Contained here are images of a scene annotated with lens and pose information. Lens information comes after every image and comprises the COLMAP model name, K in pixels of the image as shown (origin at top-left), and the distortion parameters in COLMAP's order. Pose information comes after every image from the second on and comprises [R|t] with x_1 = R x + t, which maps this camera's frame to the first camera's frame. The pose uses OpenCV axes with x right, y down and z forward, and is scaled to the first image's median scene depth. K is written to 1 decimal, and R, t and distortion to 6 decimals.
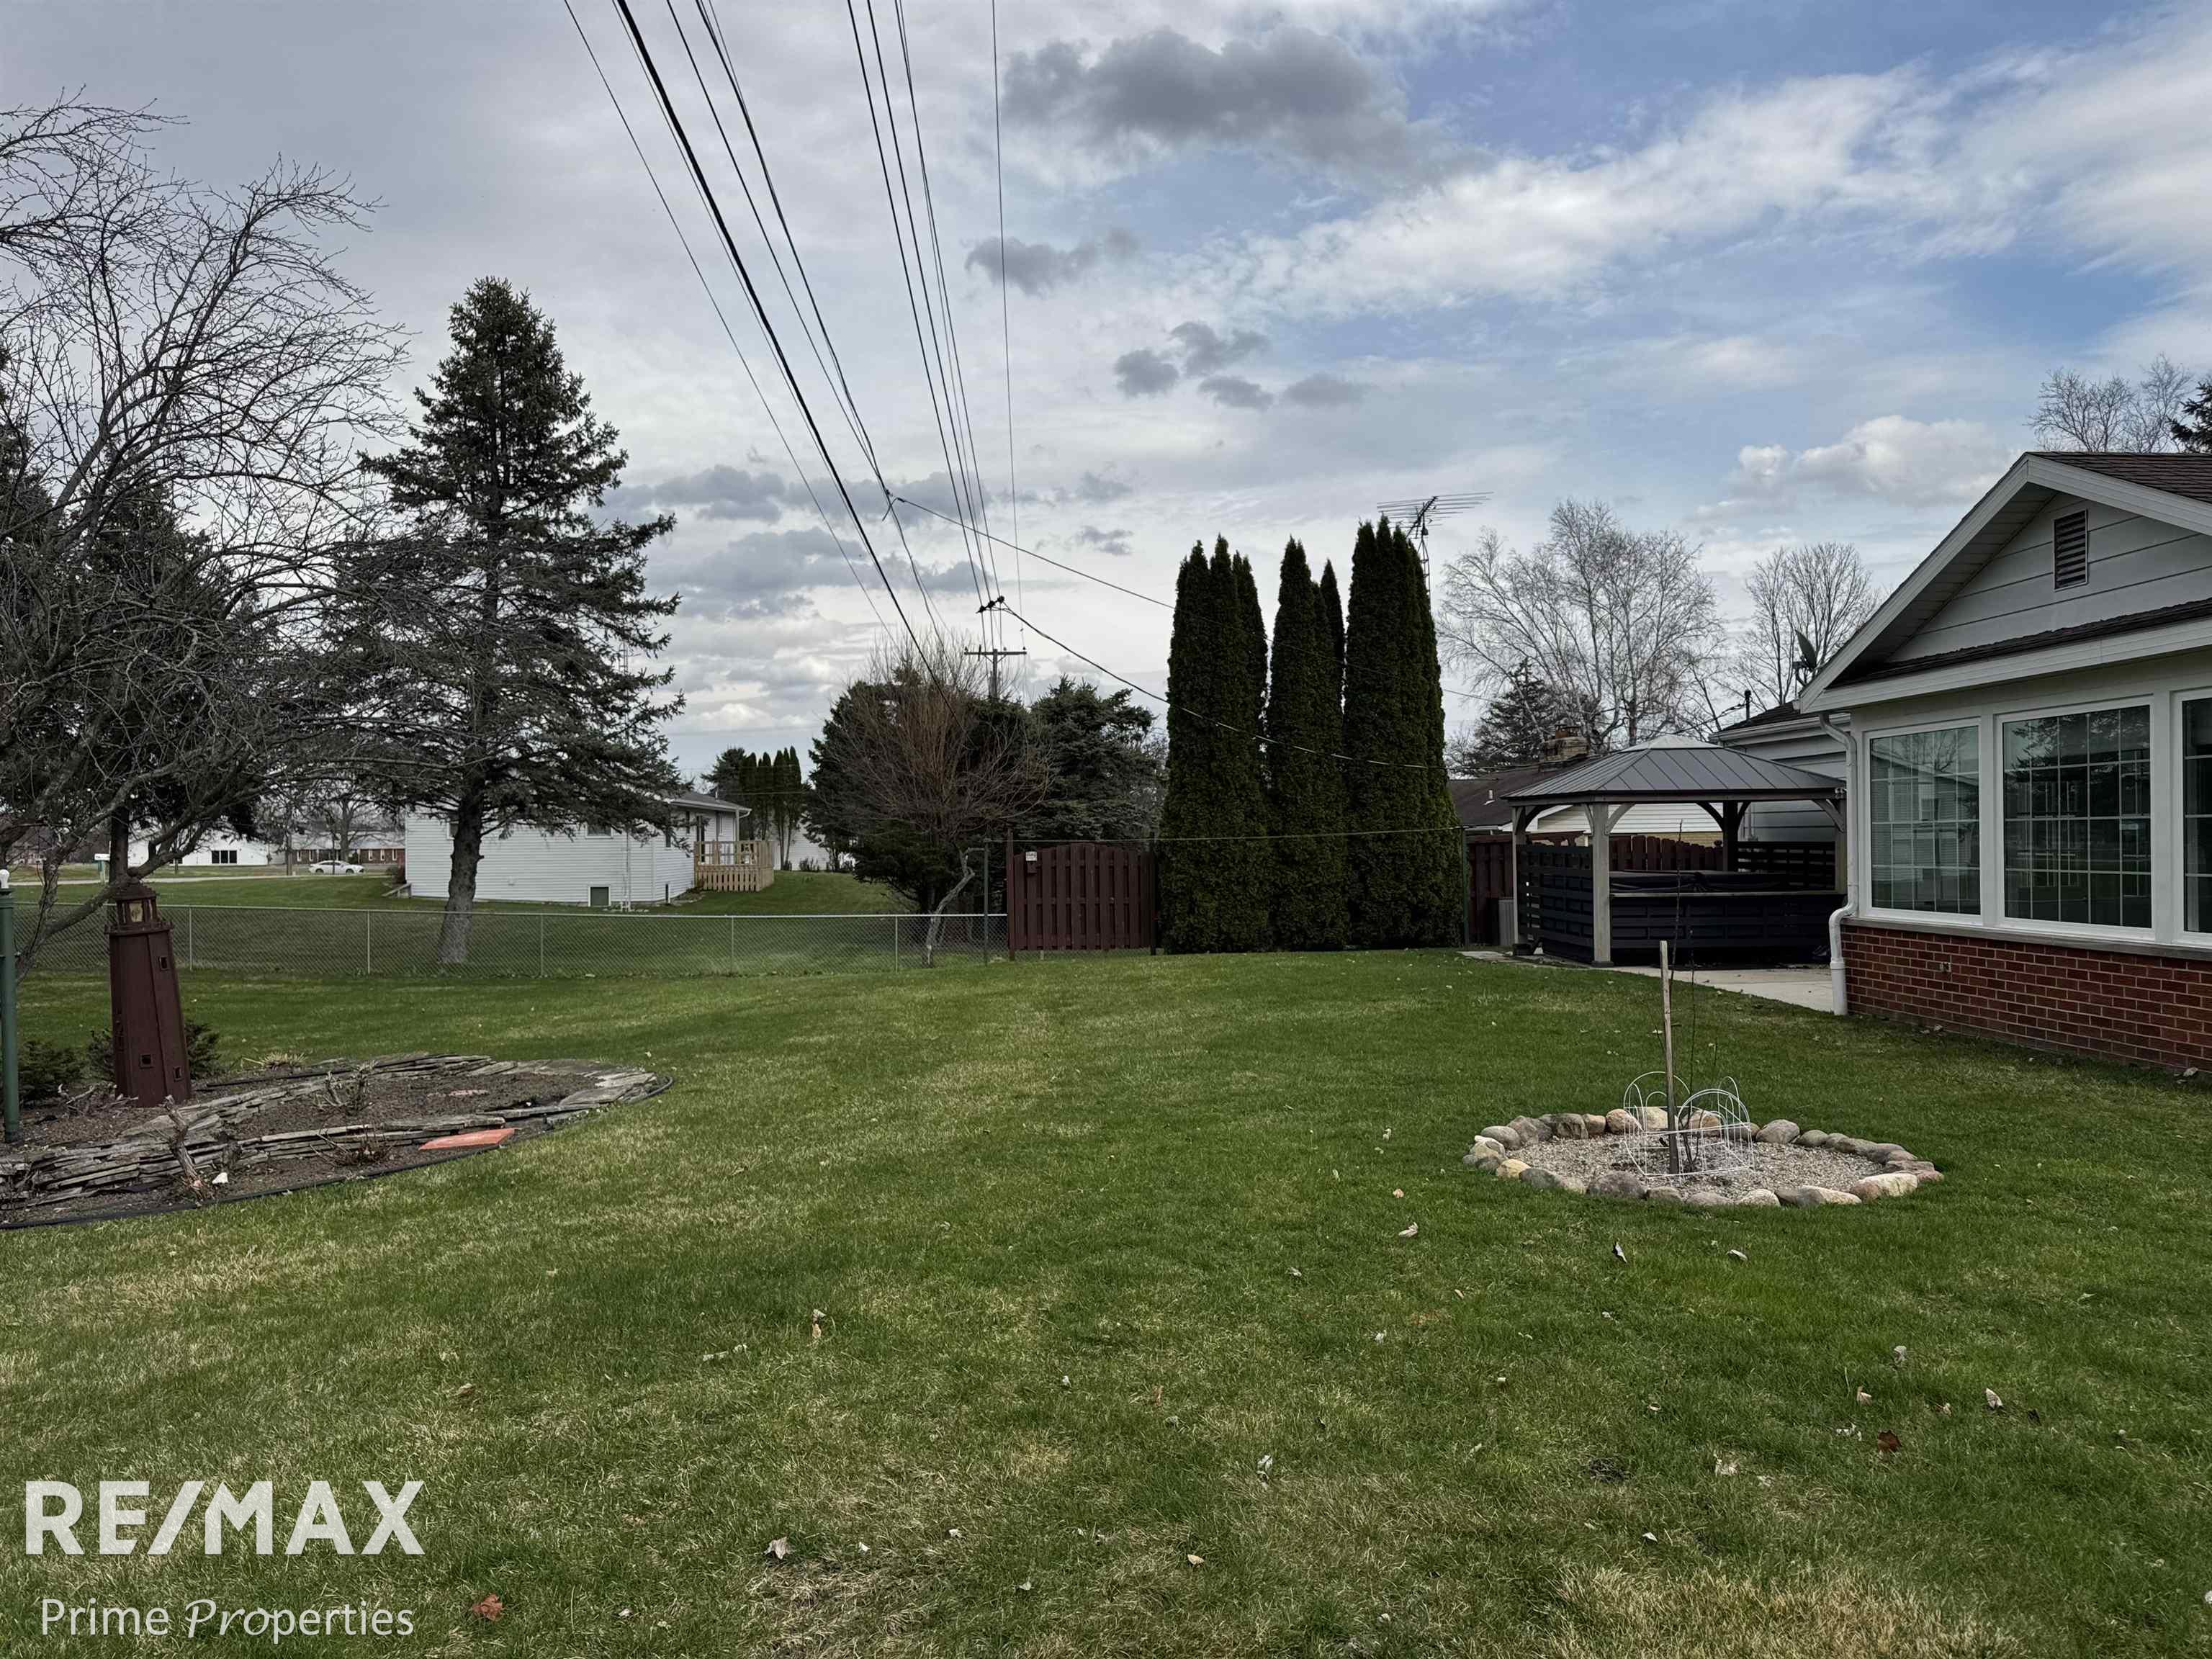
lens RADIAL K [[1556.9, 0, 1108.8], [0, 1556.9, 840.7], [0, 0, 1]] dist [0.025743, -0.037092]
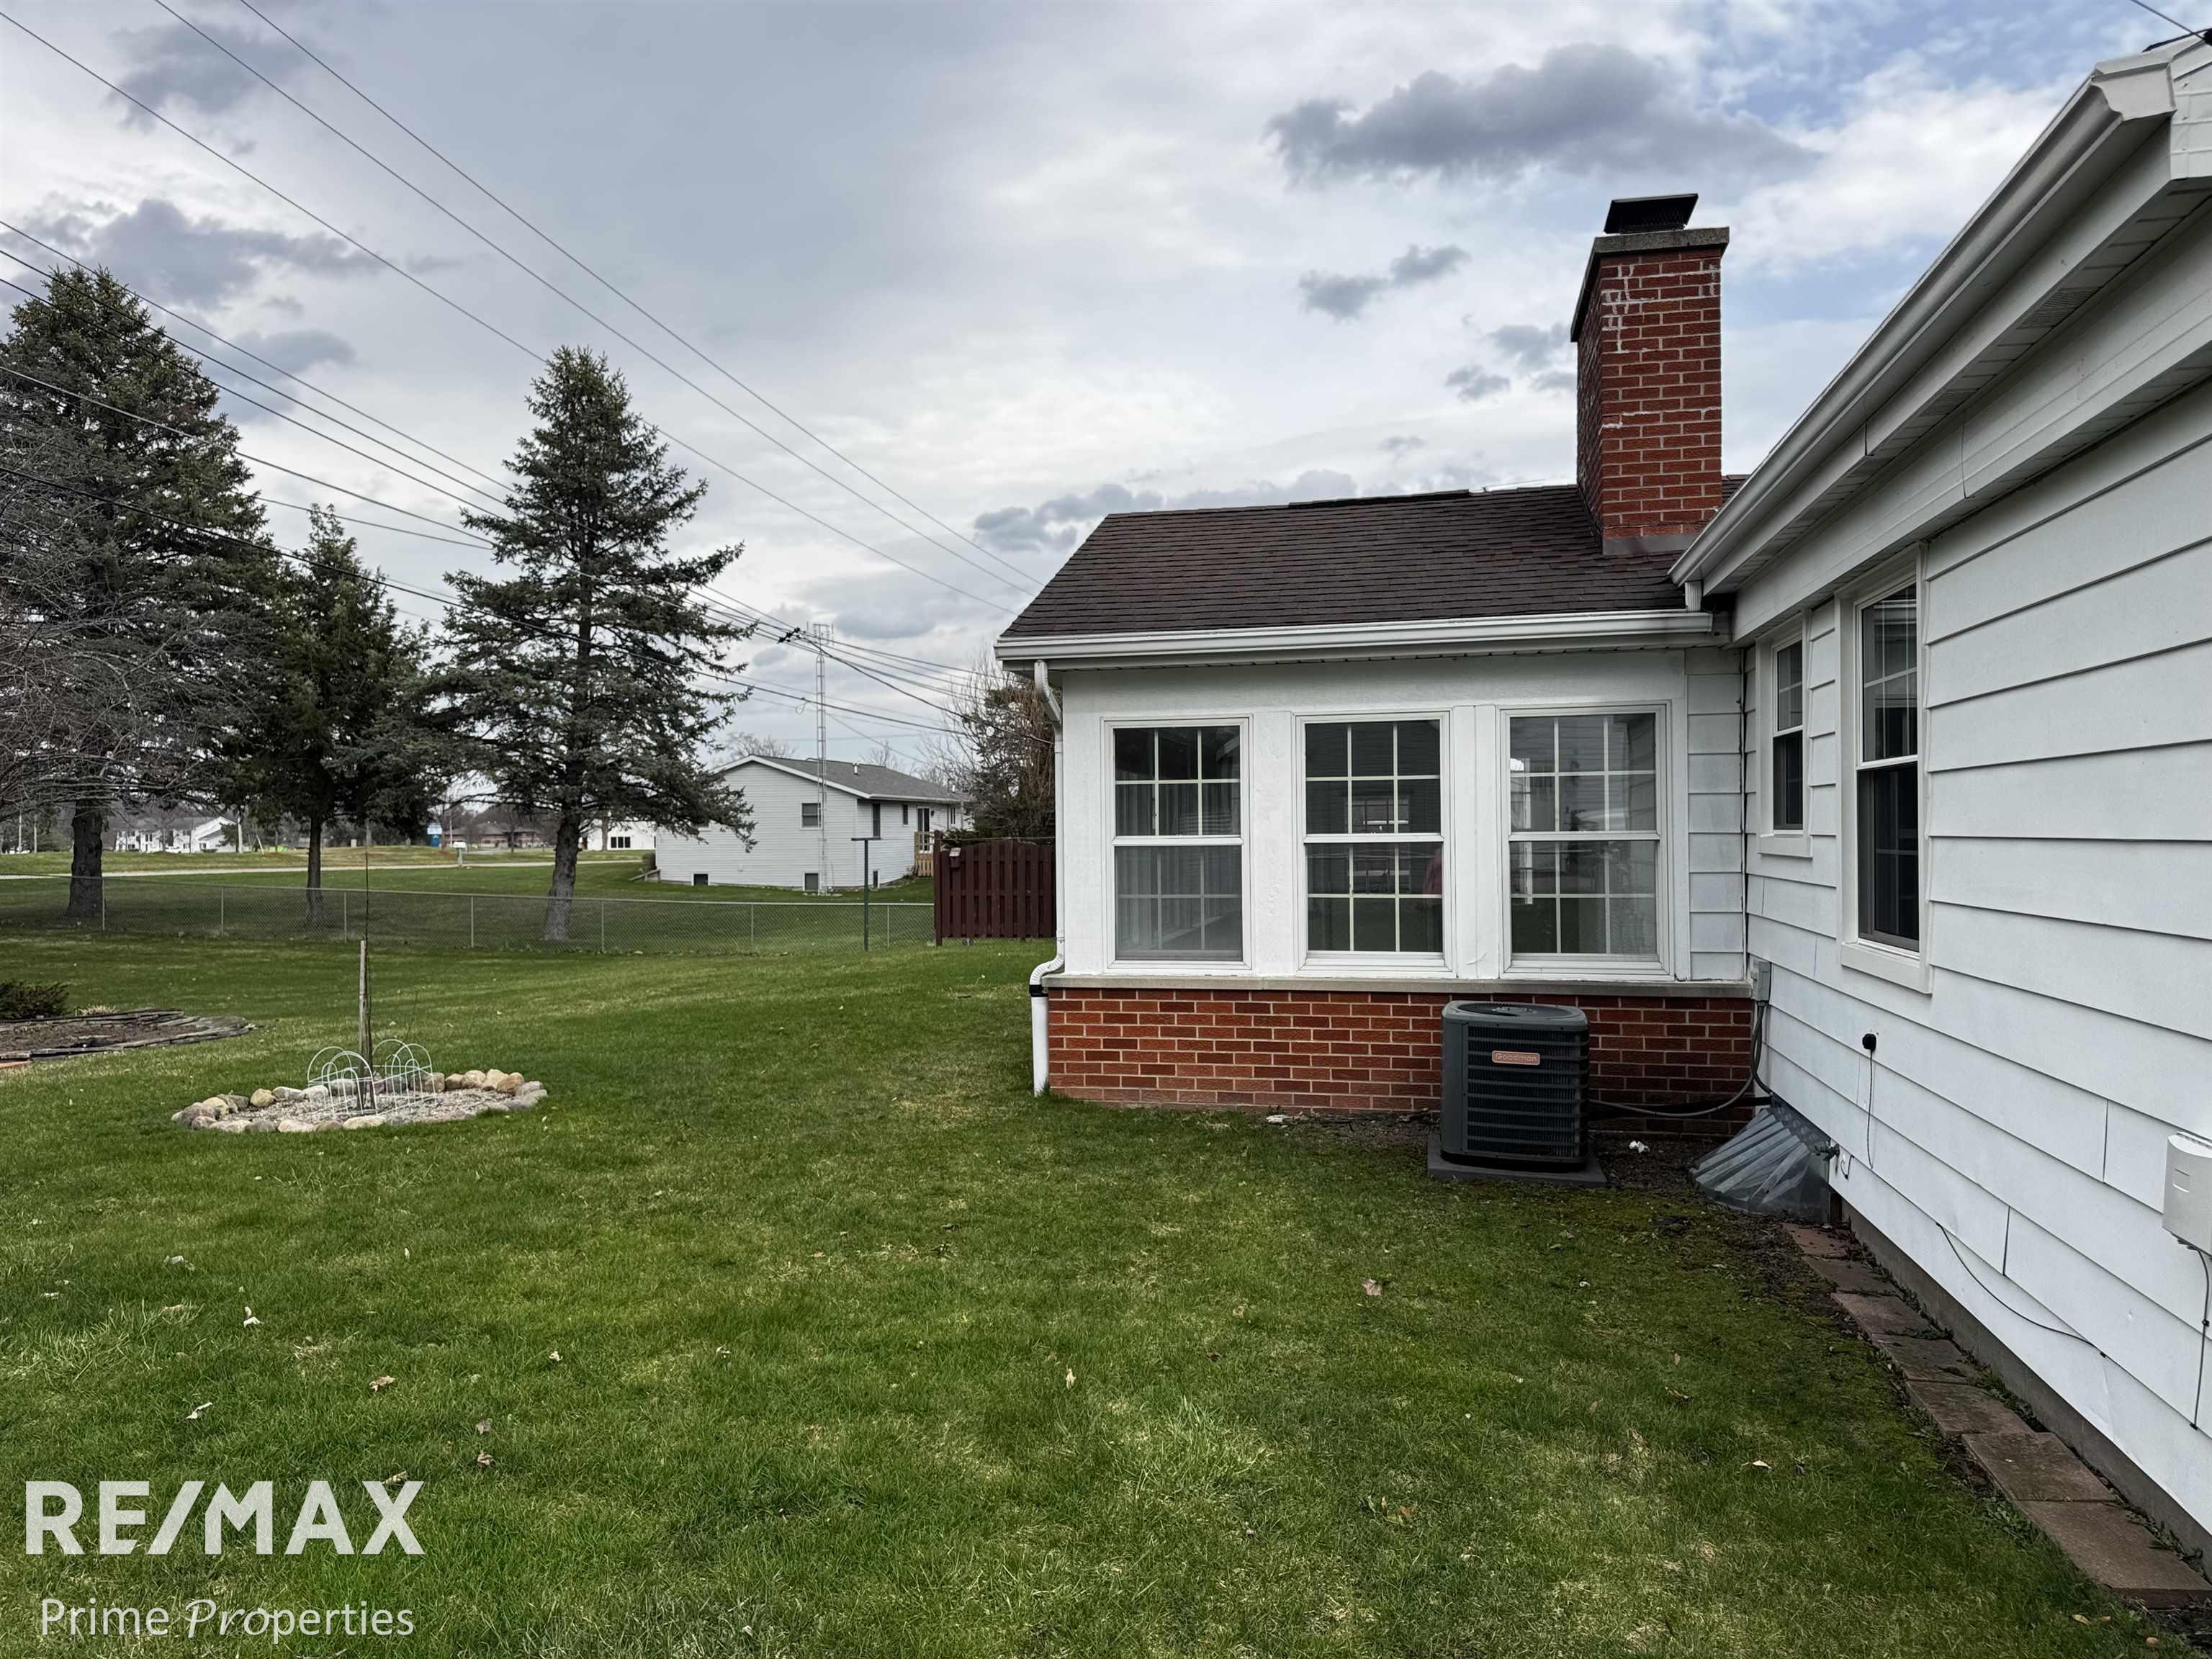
lens RADIAL K [[1556.9, 0, 1088.6], [0, 1556.9, 838.5], [0, 0, 1]] dist [0.025743, -0.037092]
pose [[0.966066, 0.001744, -0.258291, 0.844151], [0.000354, 0.999967, 0.008075, -0.021070], [0.258296, -0.007892, 0.966034, -0.080994]]
